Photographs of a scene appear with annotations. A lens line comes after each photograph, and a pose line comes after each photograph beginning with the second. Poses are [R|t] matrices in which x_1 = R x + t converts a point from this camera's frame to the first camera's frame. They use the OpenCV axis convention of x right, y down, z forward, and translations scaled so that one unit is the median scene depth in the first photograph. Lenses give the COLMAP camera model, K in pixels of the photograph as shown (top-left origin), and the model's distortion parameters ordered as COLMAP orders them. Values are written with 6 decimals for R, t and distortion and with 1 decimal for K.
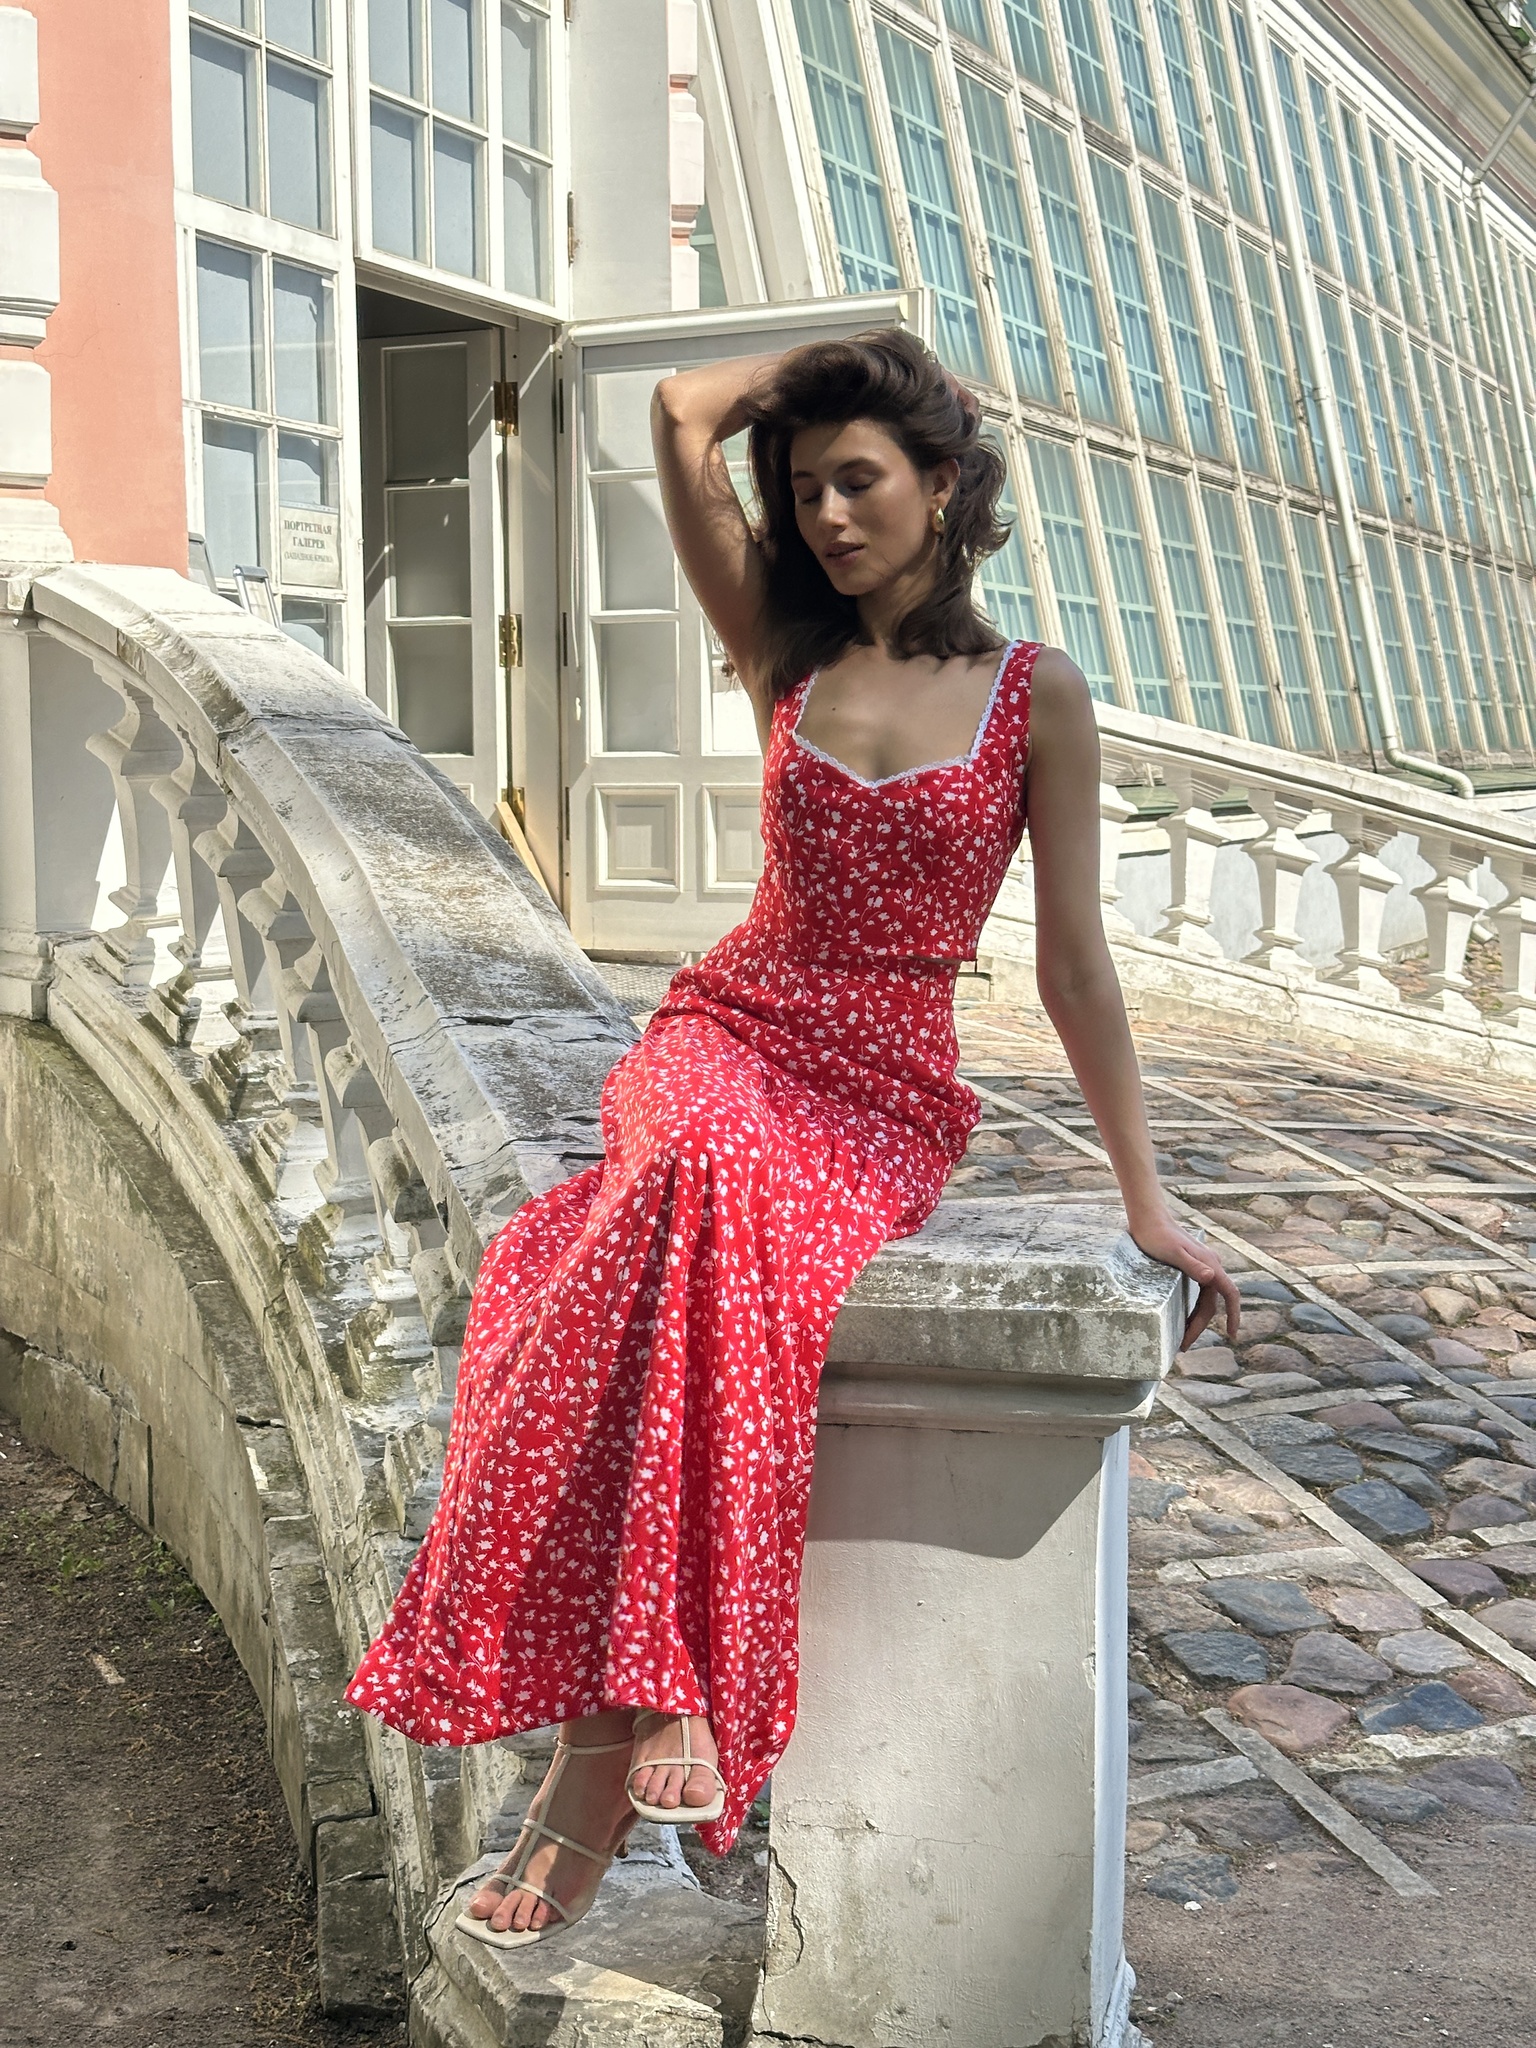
lens RADIAL K [[2850.2, 0, 783.4], [0, 2850.2, 989.4], [0, 0, 1]] dist [0.235407, -0.543926]
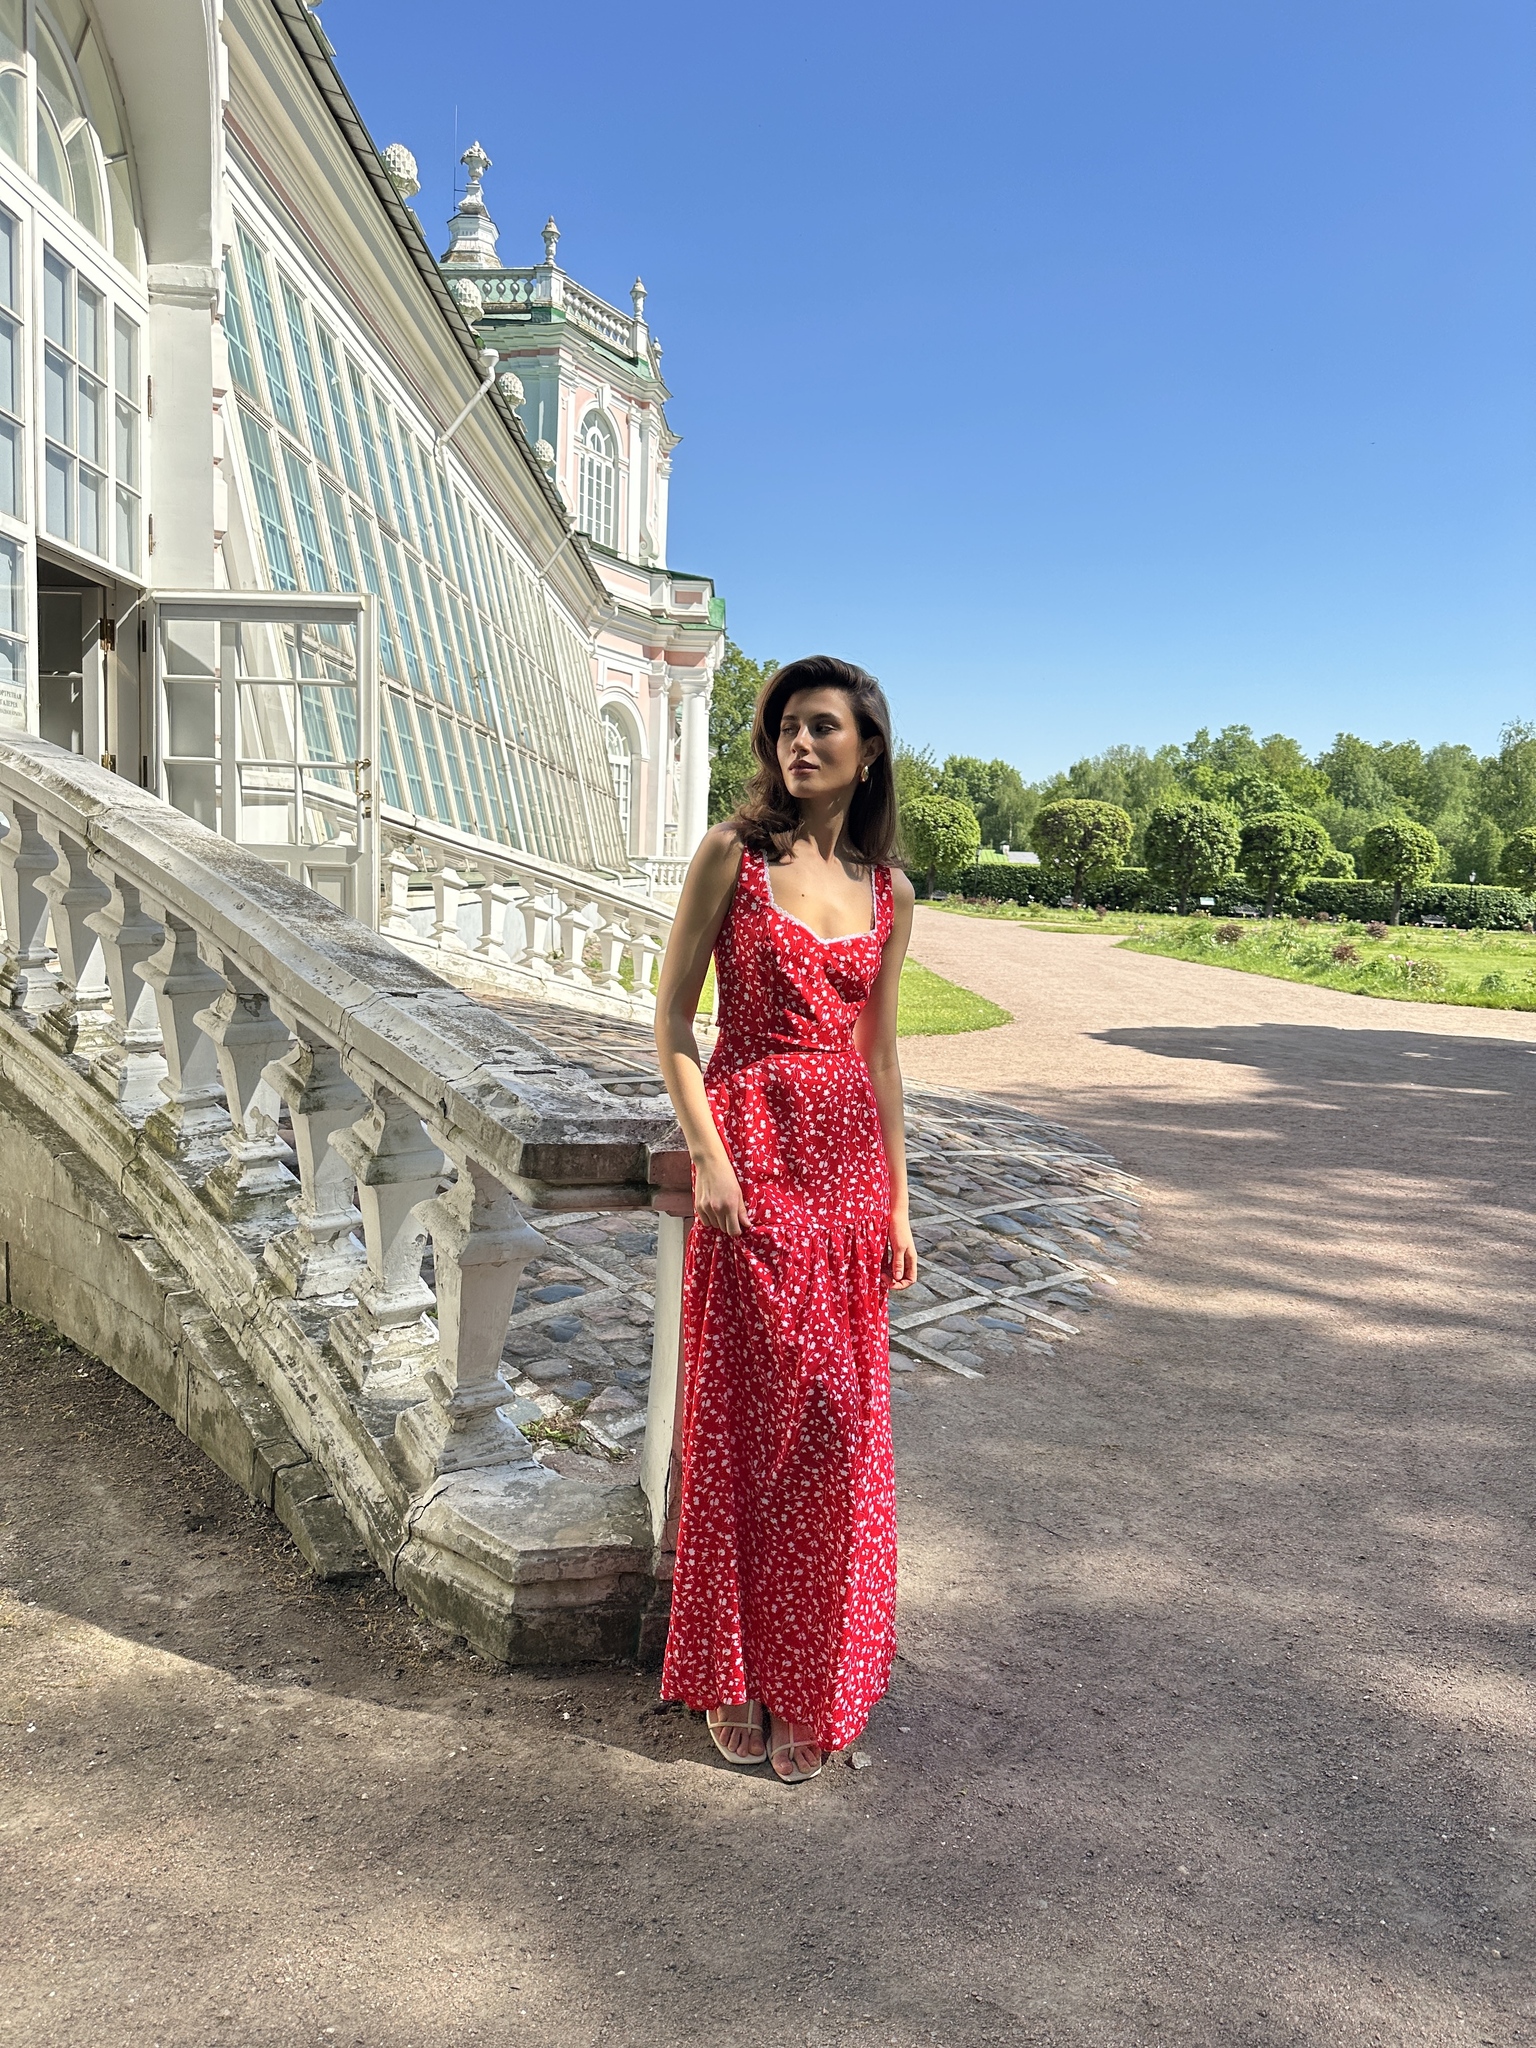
lens RADIAL K [[1431.1, 0, 768.0], [0, 1431.1, 1024.0], [0, 0, 1]] dist [0.117418, -0.216697]
pose [[0.910204, -0.005511, 0.414124, -0.134164], [-0.007290, 0.999543, 0.029325, 0.001147], [-0.414096, -0.029710, 0.909748, 0.067555]]
